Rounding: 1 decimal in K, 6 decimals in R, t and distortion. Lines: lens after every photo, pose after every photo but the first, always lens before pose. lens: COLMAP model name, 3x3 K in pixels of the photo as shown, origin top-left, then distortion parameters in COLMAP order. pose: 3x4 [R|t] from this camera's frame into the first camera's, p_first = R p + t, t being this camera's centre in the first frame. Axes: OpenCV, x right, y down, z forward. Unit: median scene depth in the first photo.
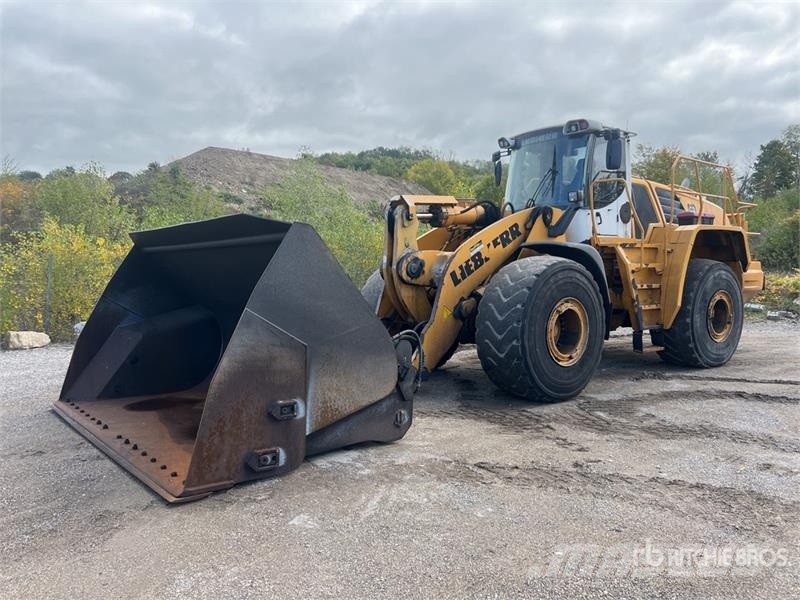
lens RADIAL K [[617.6, 0, 400.0], [0, 617.6, 300.0], [0, 0, 1]] dist [0.071874, -0.096193]
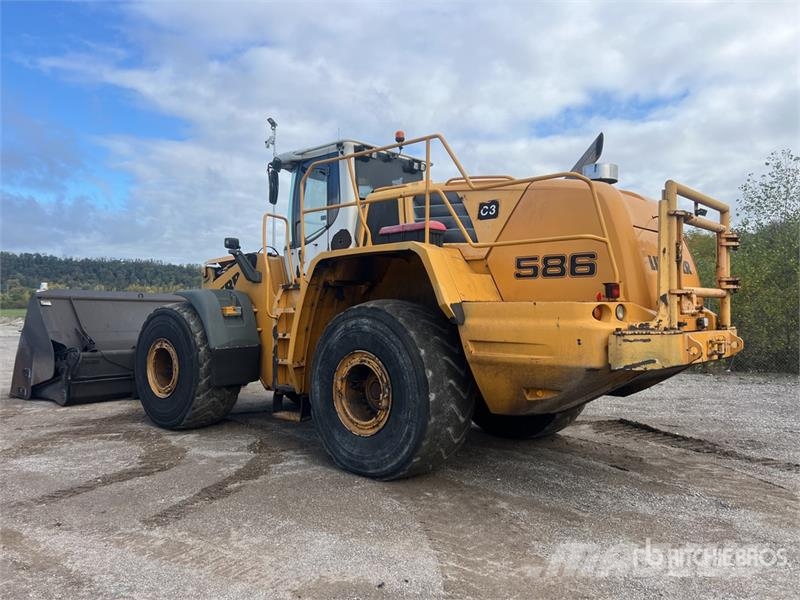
lens RADIAL K [[617.6, 0, 400.0], [0, 617.6, 300.0], [0, 0, 1]] dist [0.071874, -0.096193]
pose [[0.184303, -0.019651, -0.982673, 1.139187], [-0.055478, 0.997998, -0.030362, -0.049241], [0.981302, 0.060112, 0.182844, 0.932033]]
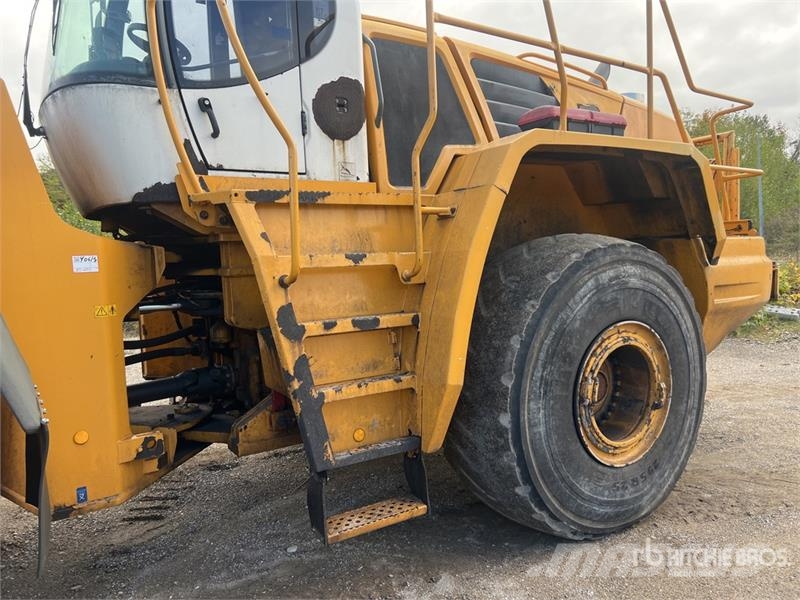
lens RADIAL K [[617.6, 0, 400.0], [0, 617.6, 300.0], [0, 0, 1]] dist [0.071874, -0.096193]
pose [[0.997154, -0.024186, -0.071408, 0.415497], [0.025692, 0.999465, 0.020259, -0.038256], [0.070880, -0.022036, 0.997241, 0.643254]]
